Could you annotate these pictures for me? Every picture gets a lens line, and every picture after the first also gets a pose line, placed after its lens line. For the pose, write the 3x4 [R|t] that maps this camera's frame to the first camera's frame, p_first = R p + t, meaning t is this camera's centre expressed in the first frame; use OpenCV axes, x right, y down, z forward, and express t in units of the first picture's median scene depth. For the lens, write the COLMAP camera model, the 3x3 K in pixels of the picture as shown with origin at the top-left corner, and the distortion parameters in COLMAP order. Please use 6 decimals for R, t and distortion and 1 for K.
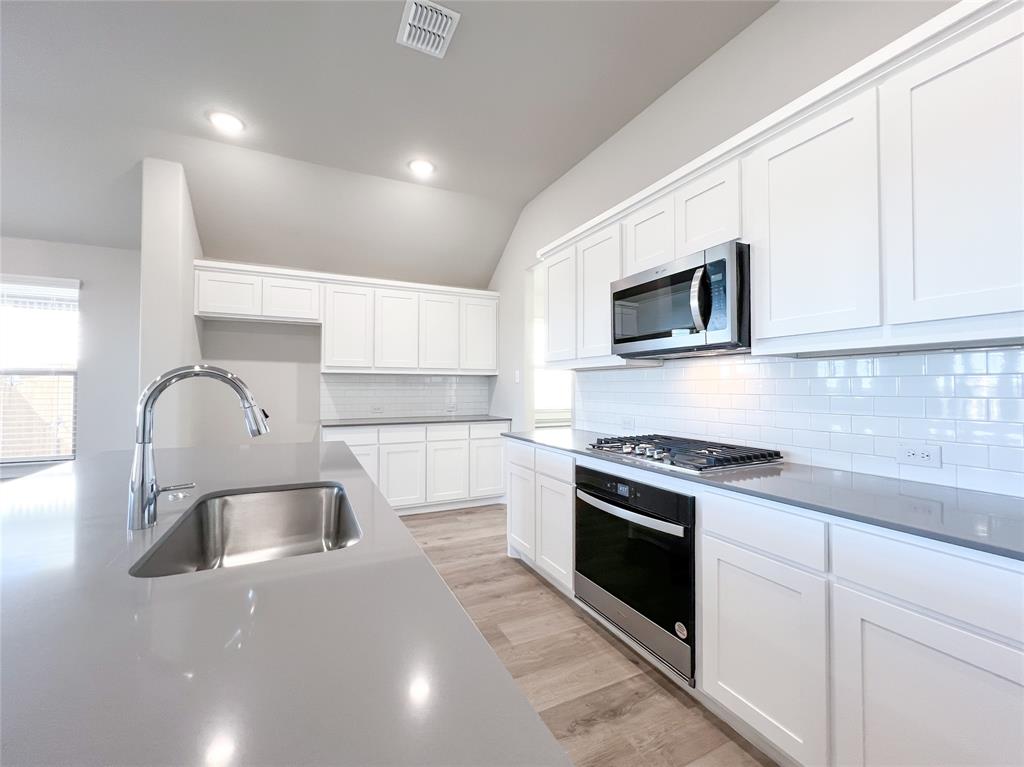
lens RADIAL K [[415.3, 0, 520.1], [0, 415.3, 382.0], [0, 0, 1]] dist [-0.005296, 0.000575]
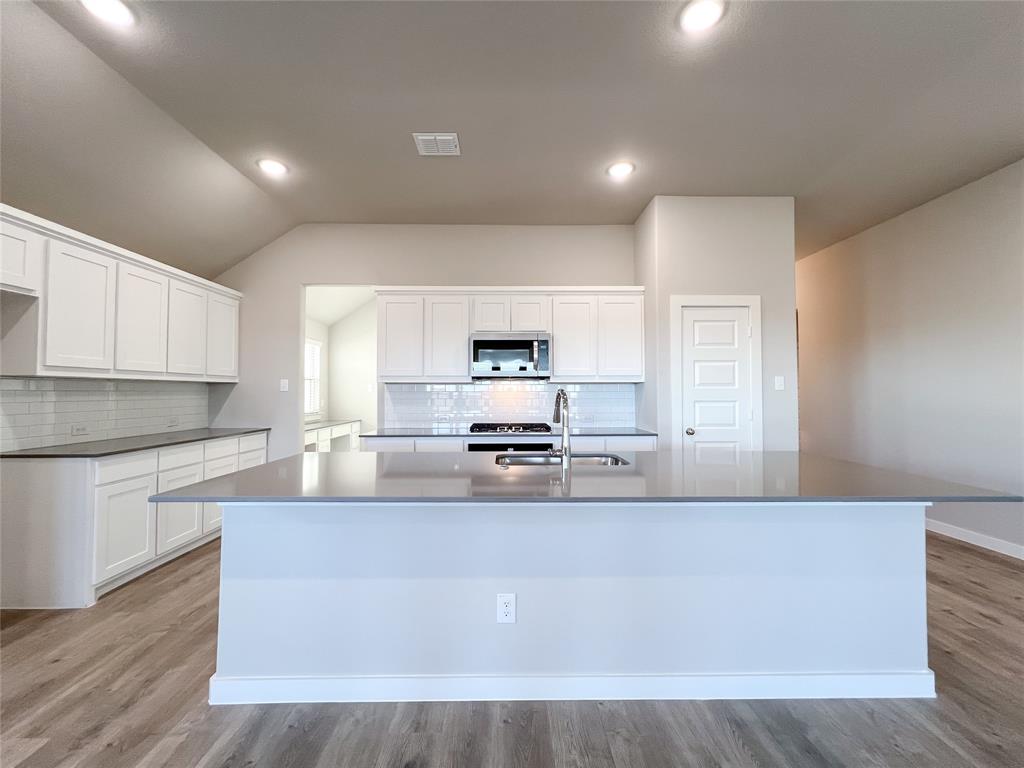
lens RADIAL K [[415.3, 0, 511.4], [0, 415.3, 382.0], [0, 0, 1]] dist [-0.005296, 0.000575]
pose [[0.440777, 0.019695, 0.897401, -1.214255], [-0.009635, 0.999805, -0.017210, -0.016843], [-0.897565, -0.001061, 0.440881, 0.134170]]
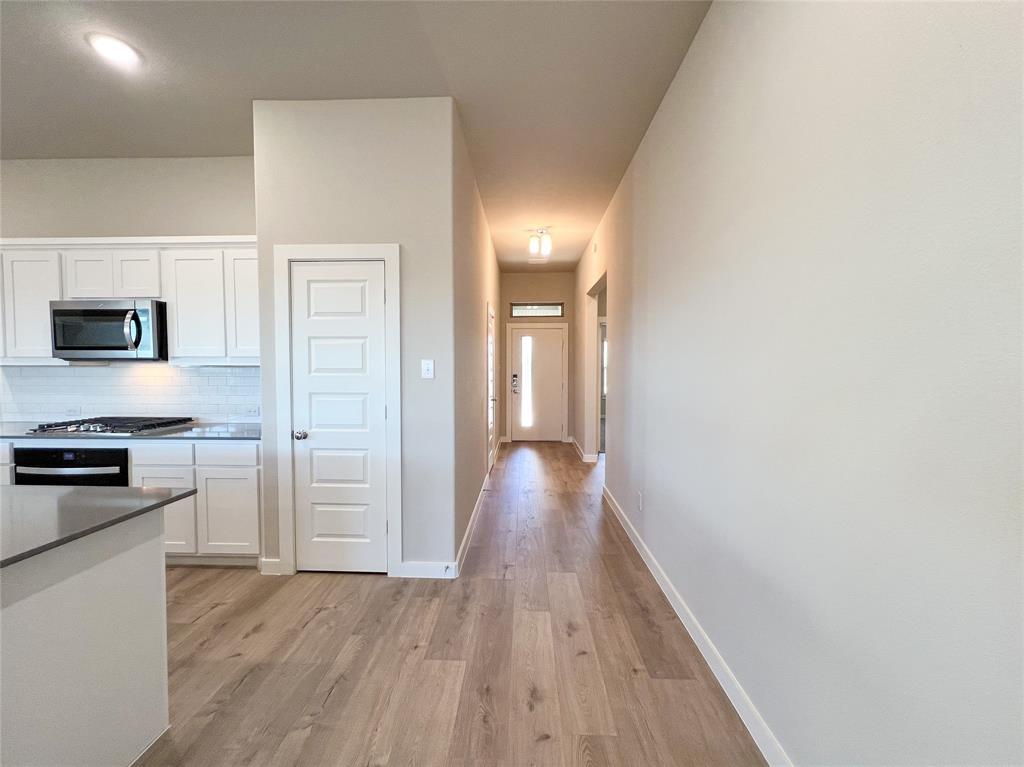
lens RADIAL K [[415.3, 0, 515.0], [0, 415.3, 381.1], [0, 0, 1]] dist [-0.005296, 0.000575]
pose [[0.480786, -0.031570, 0.876270, -0.208754], [-0.013800, 0.998955, 0.043562, -0.068872], [-0.876729, -0.033036, 0.479848, -0.849476]]
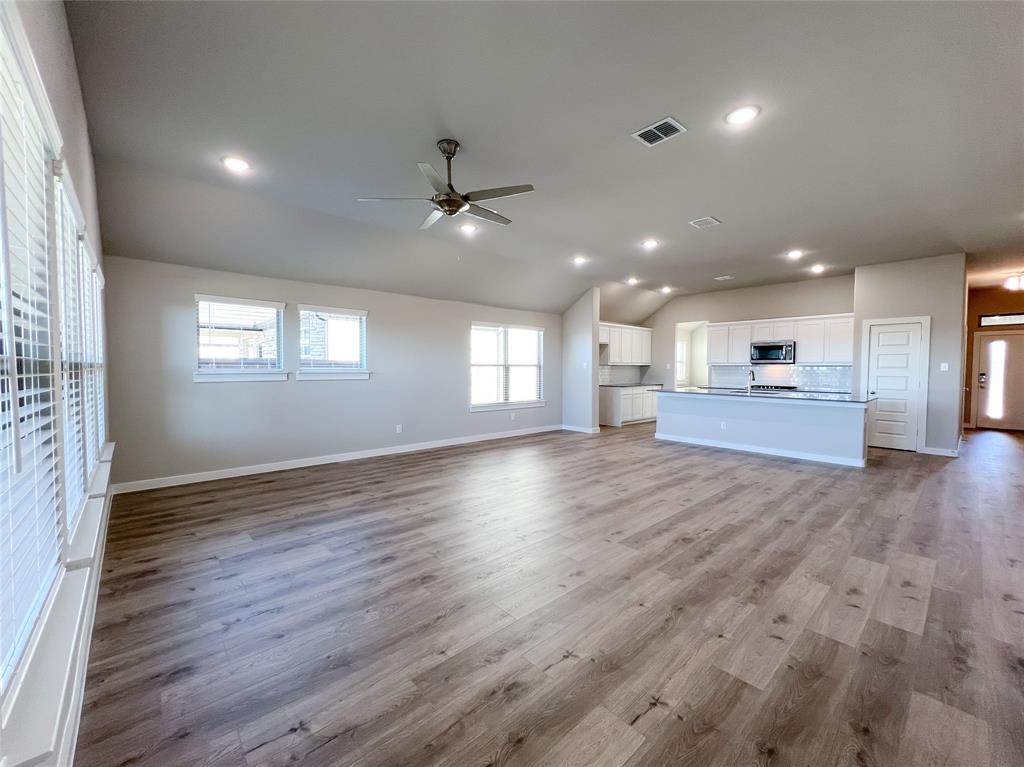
lens RADIAL K [[415.3, 0, 504.8], [0, 415.3, 386.8], [0, 0, 1]] dist [-0.005296, 0.000575]
pose [[0.968067, -0.010346, 0.250477, -2.787147], [-0.005280, 0.998085, 0.061635, -0.070900], [-0.250635, -0.060989, 0.966159, -1.972504]]
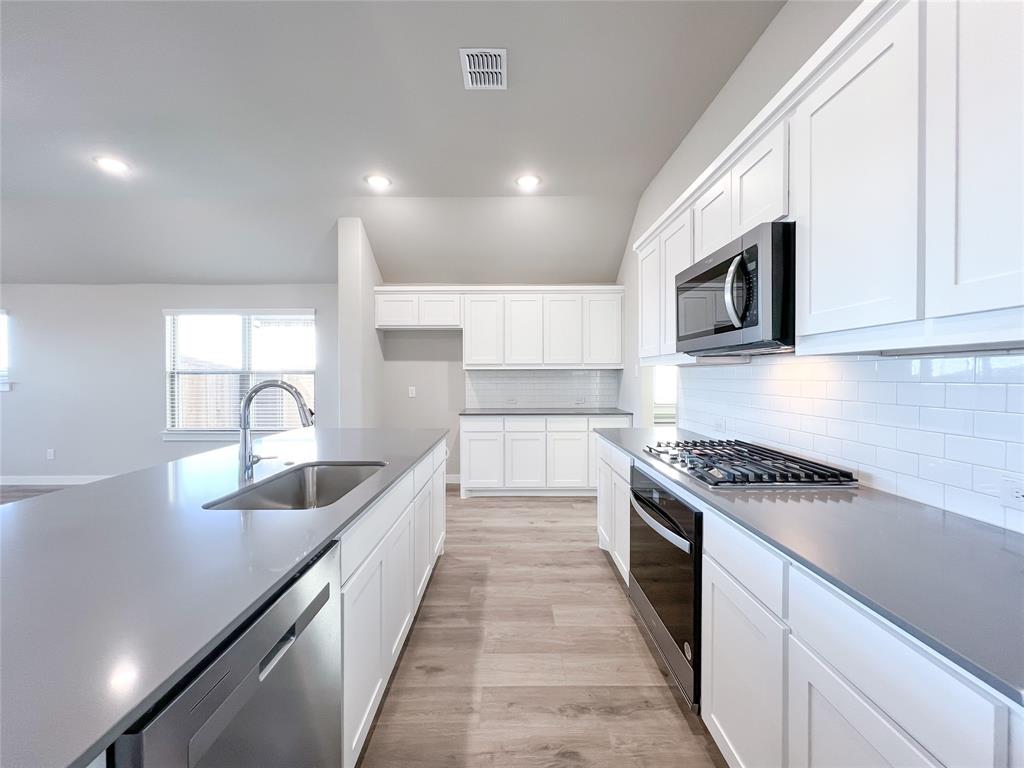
lens RADIAL K [[415.3, 0, 513.2], [0, 415.3, 382.0], [0, 0, 1]] dist [-0.005296, 0.000575]
pose [[0.895089, 0.001660, -0.445884, 0.308620], [0.011209, 0.999593, 0.026222, -0.028417], [0.445746, -0.028469, 0.894707, -0.002906]]
